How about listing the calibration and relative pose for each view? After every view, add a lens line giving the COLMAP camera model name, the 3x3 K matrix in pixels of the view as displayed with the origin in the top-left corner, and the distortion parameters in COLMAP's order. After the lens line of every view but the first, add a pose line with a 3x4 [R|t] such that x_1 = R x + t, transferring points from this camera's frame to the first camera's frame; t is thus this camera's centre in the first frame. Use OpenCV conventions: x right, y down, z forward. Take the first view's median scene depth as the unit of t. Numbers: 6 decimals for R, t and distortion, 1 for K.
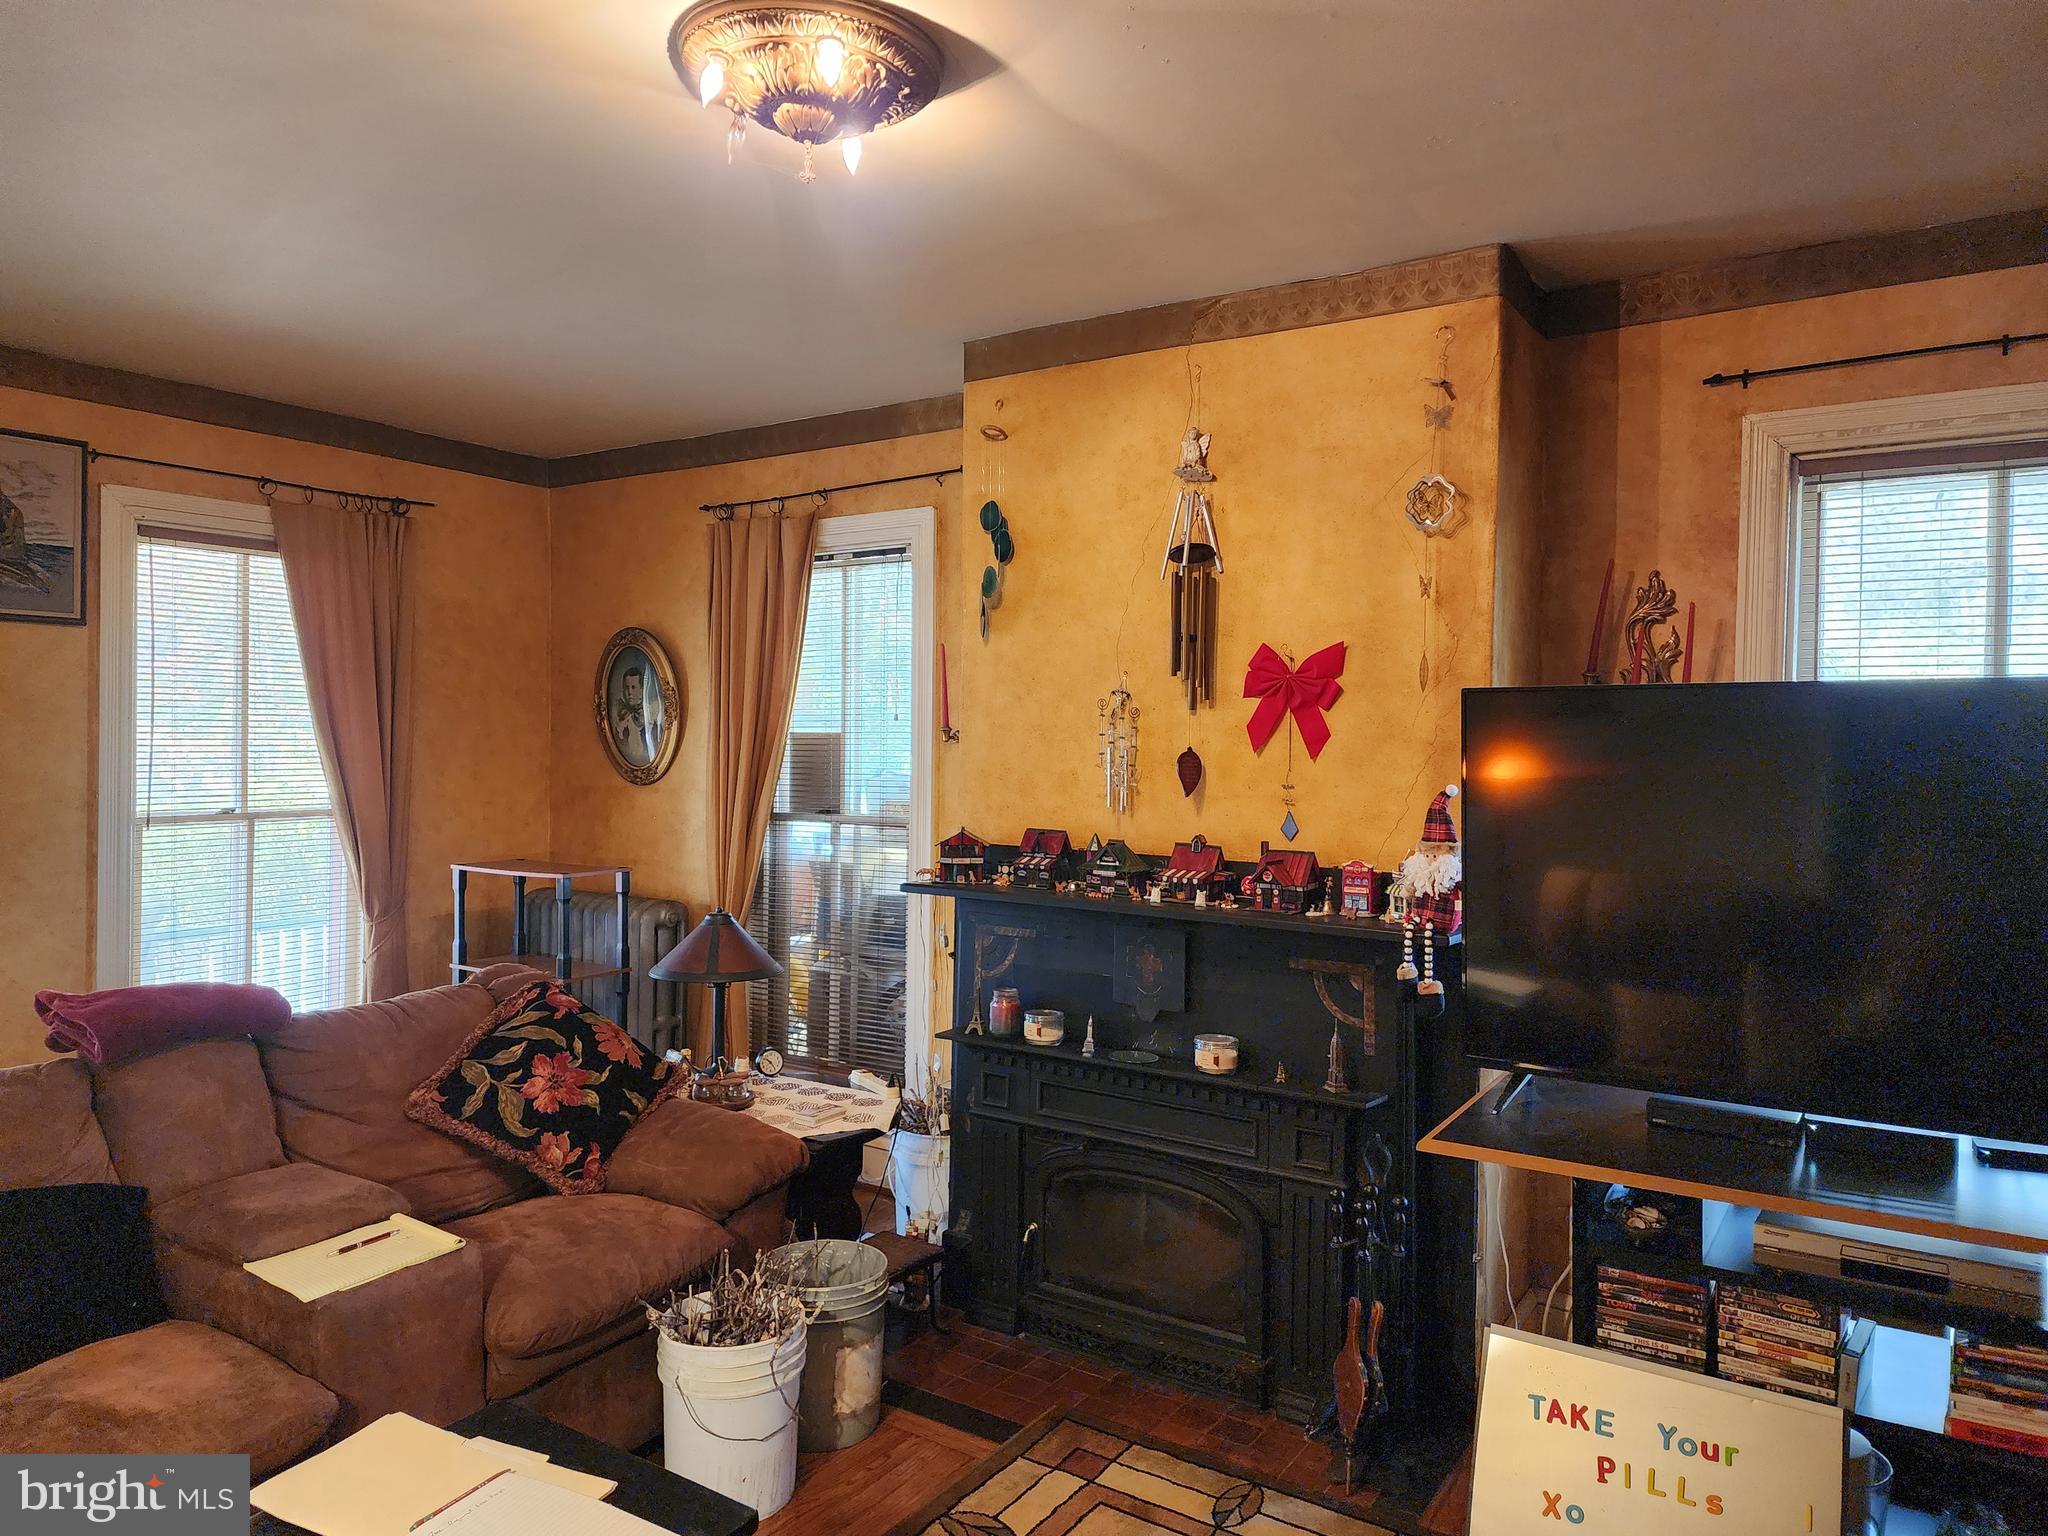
lens RADIAL K [[1388.3, 0, 1019.9], [0, 1388.3, 781.4], [0, 0, 1]] dist [0.062477, -0.048449]
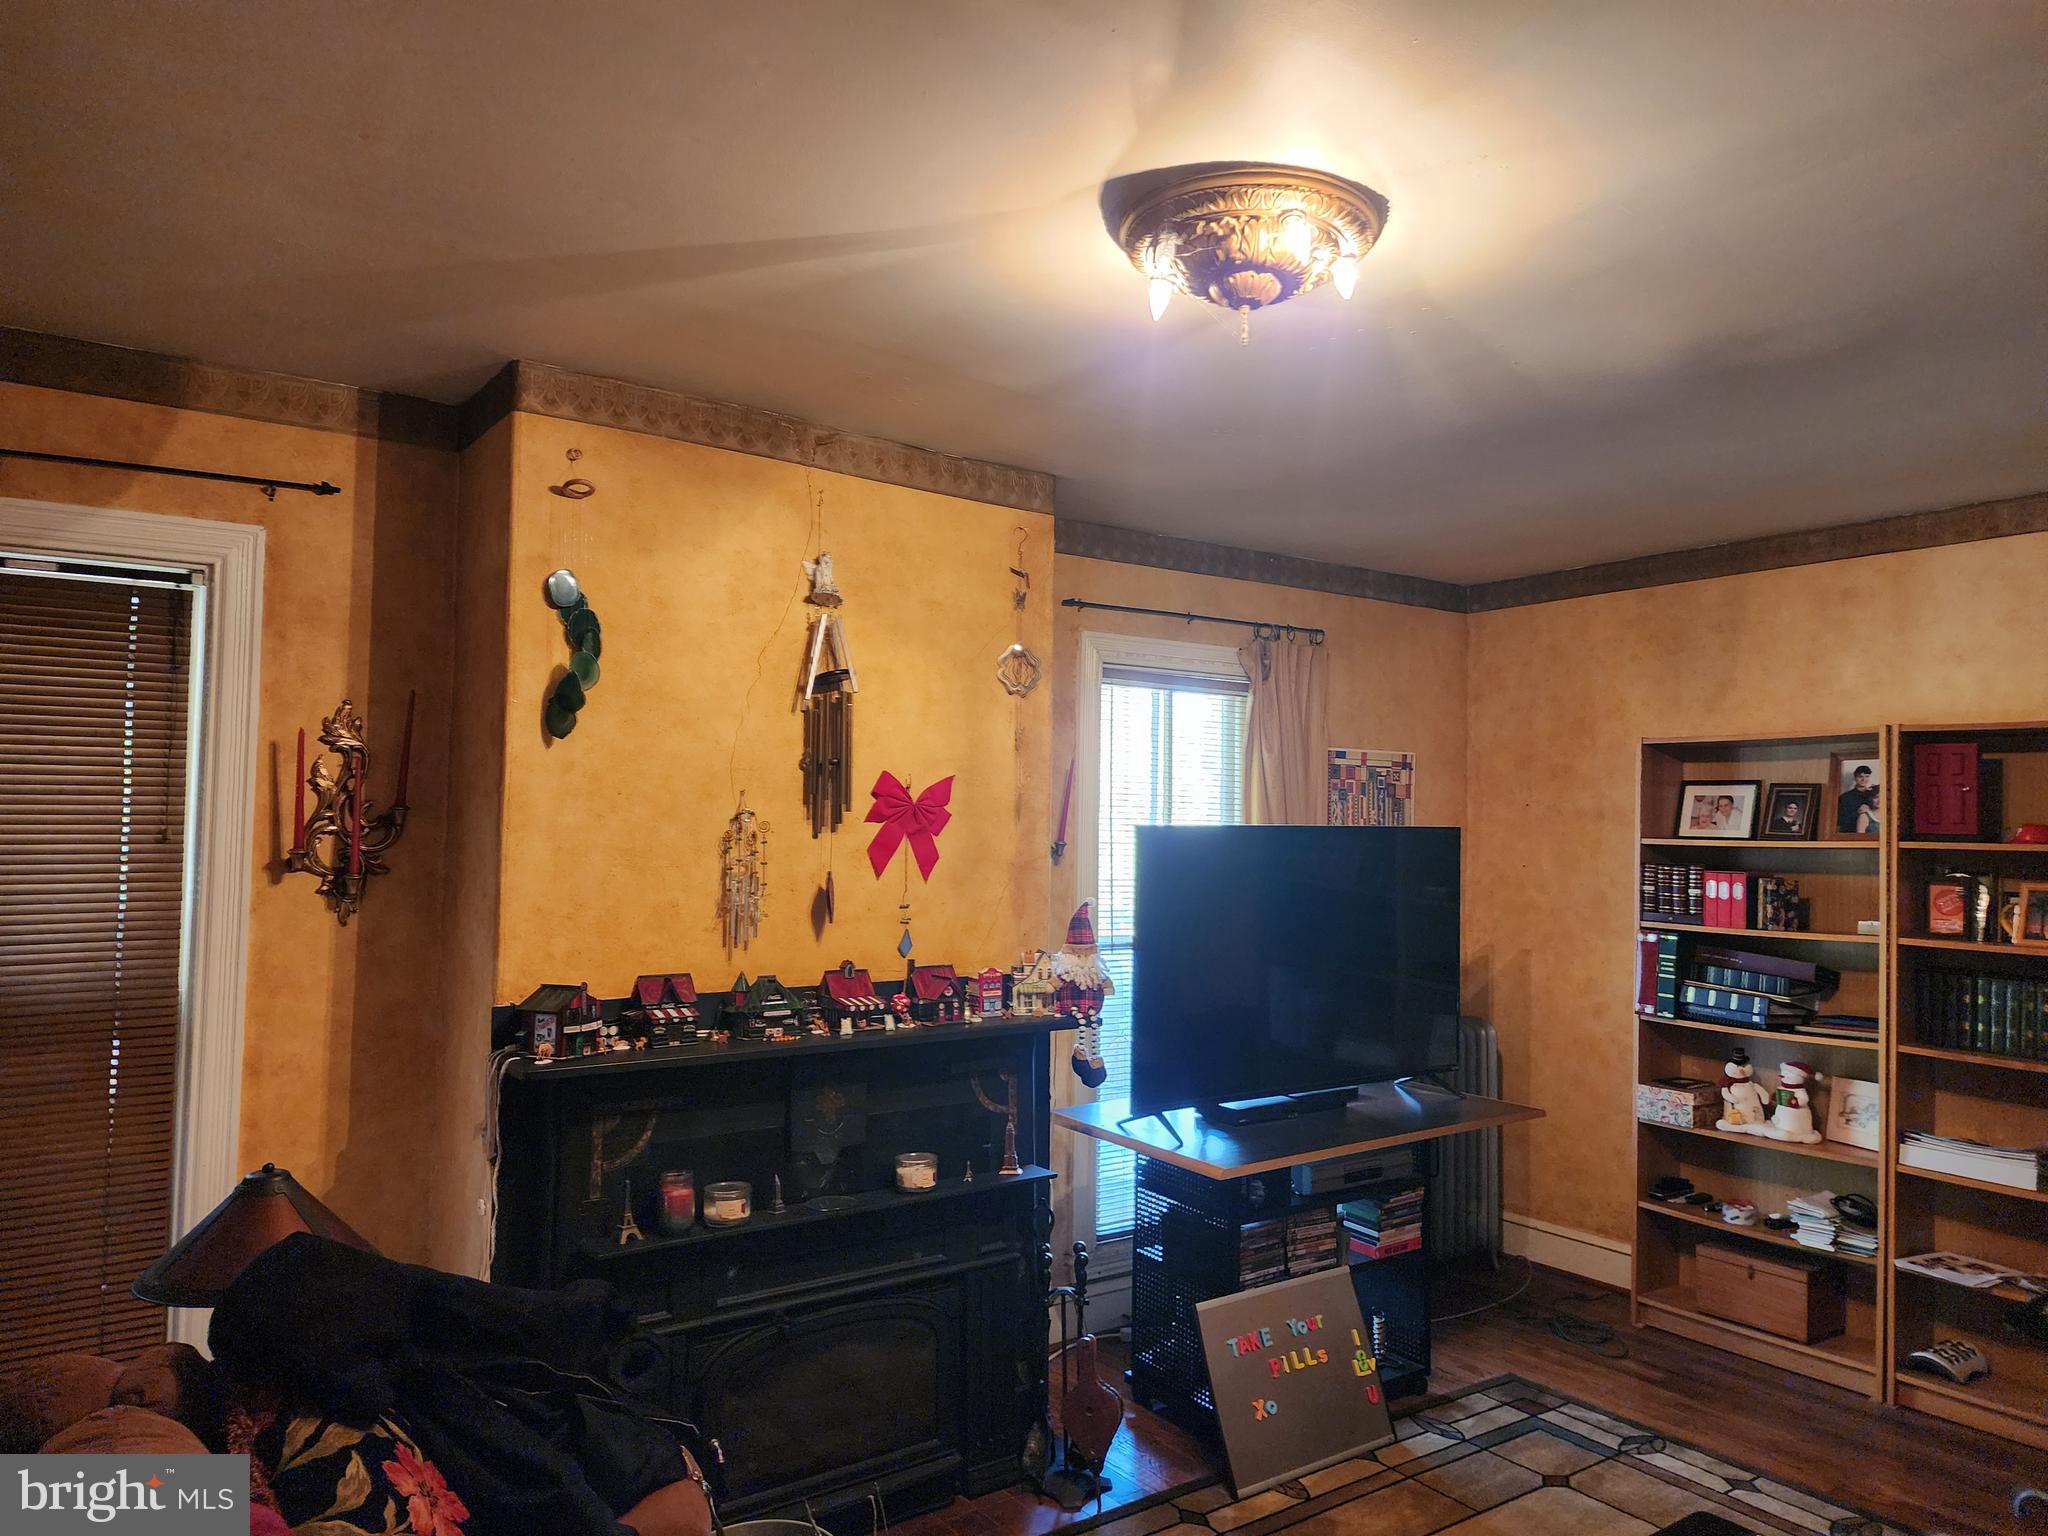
lens RADIAL K [[1388.3, 0, 1041.2], [0, 1388.3, 773.2], [0, 0, 1]] dist [0.062477, -0.048449]
pose [[0.329599, 0.036855, 0.943401, -0.778306], [0.022917, 0.998631, -0.047019, -0.045504], [-0.943843, 0.037118, 0.328304, 0.543299]]
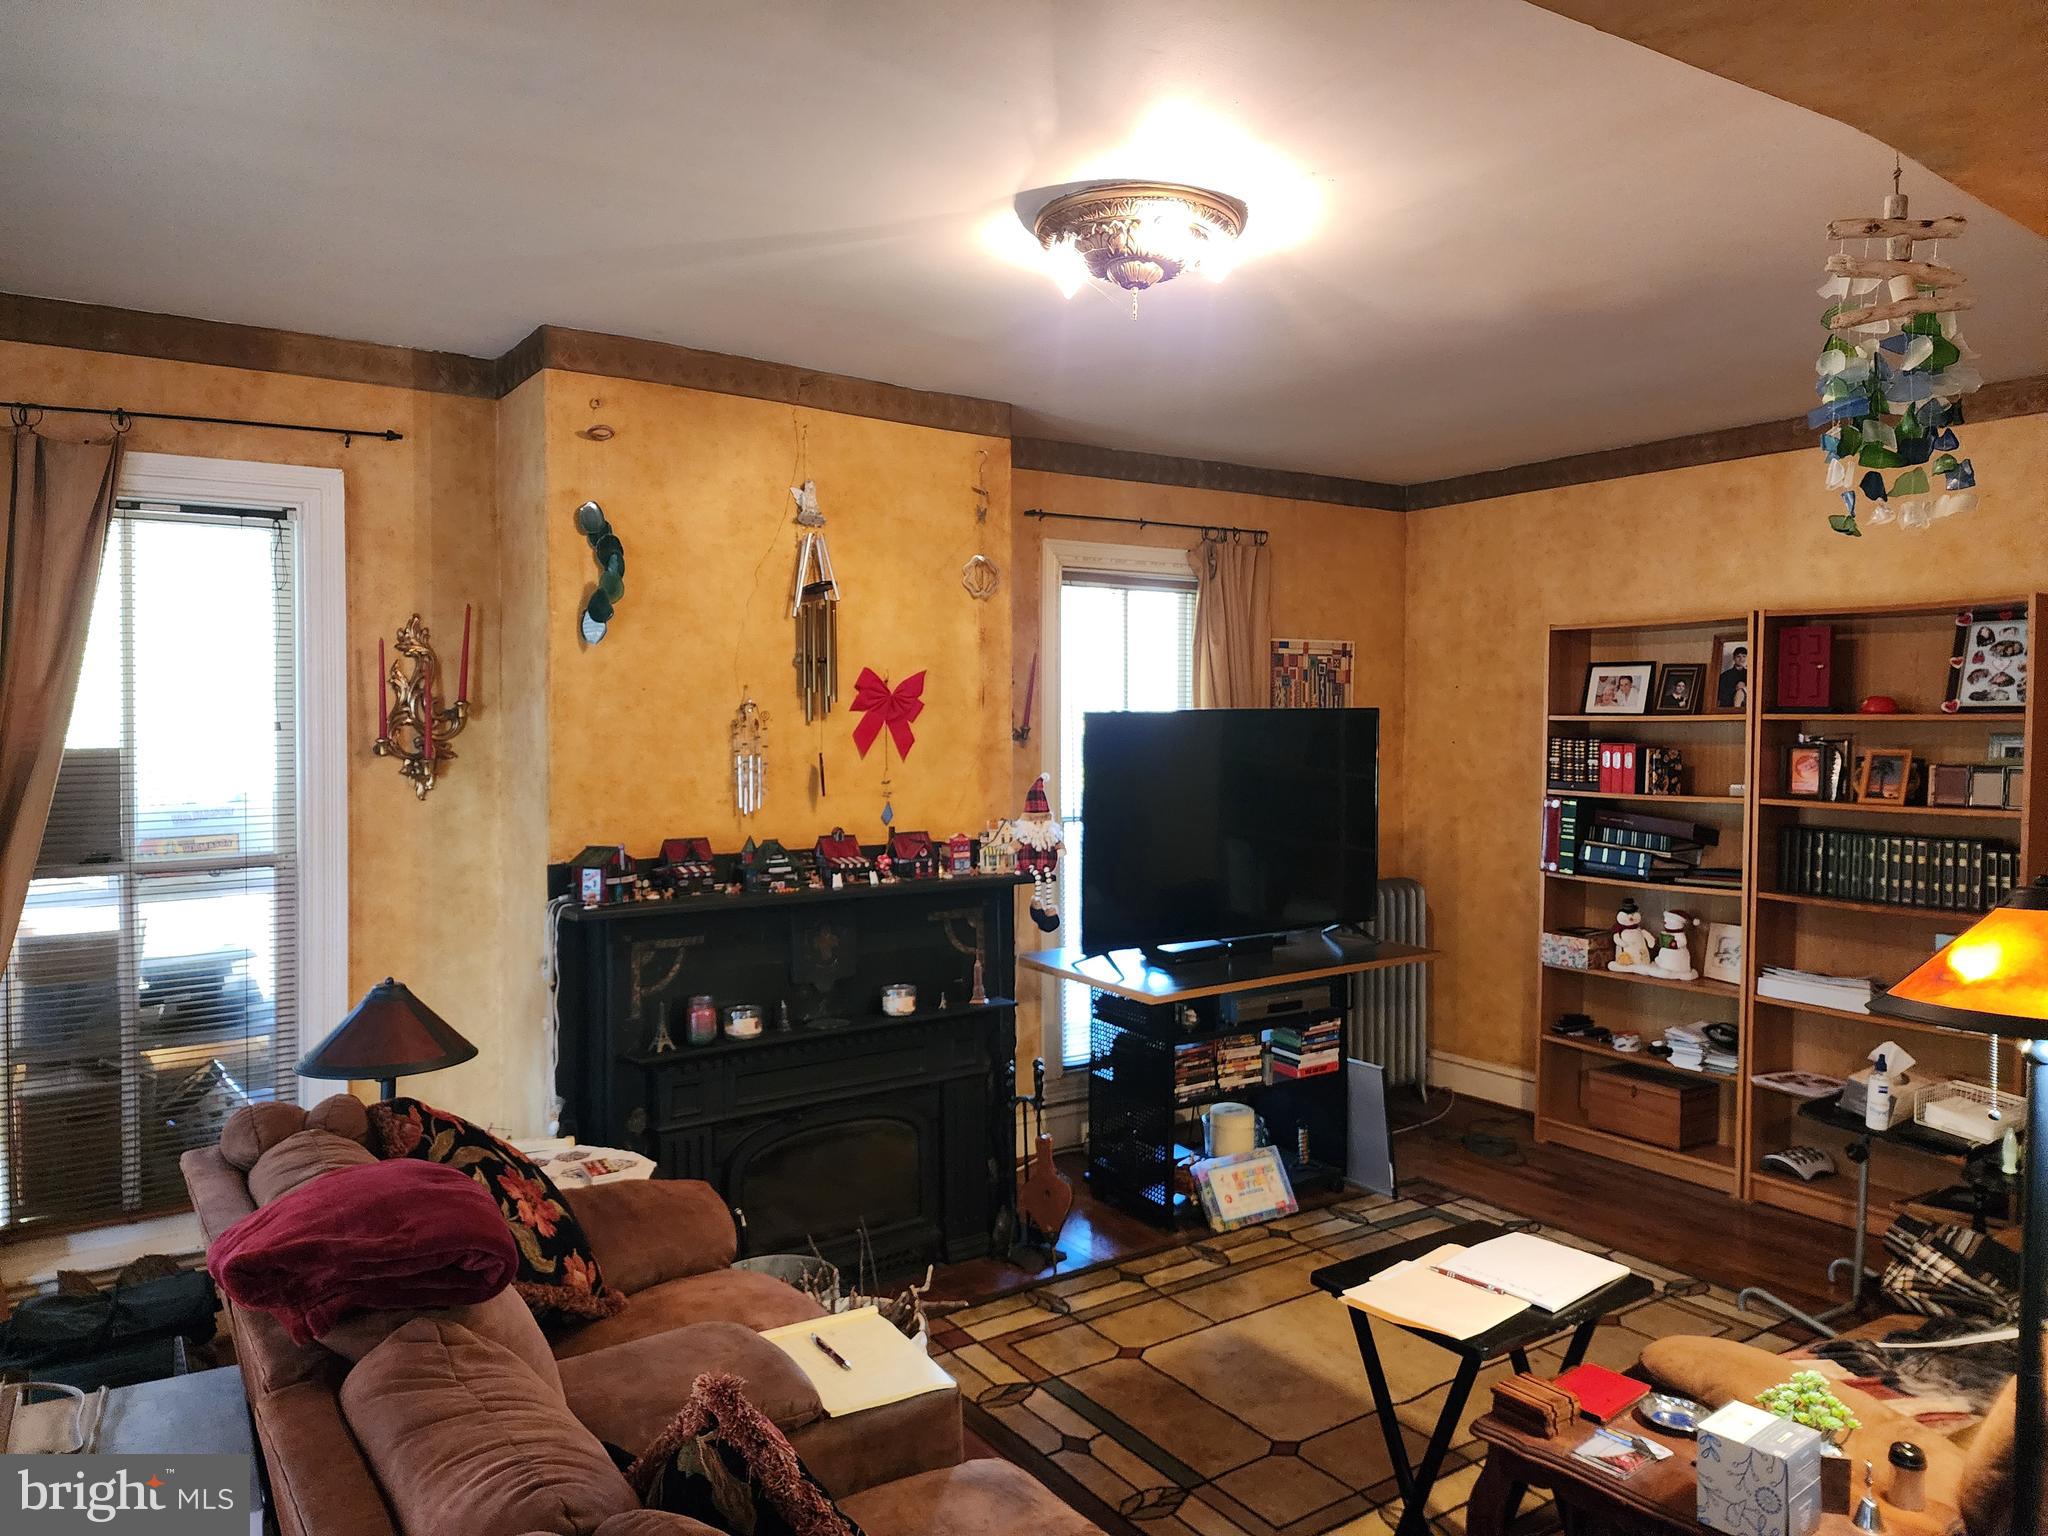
lens RADIAL K [[1388.3, 0, 1011.5], [0, 1388.3, 760.1], [0, 0, 1]] dist [0.062477, -0.048449]
pose [[0.355238, -0.033115, 0.934189, -0.932111], [0.036901, 0.999090, 0.021384, -0.038434], [-0.934047, 0.026877, 0.356137, 0.443826]]
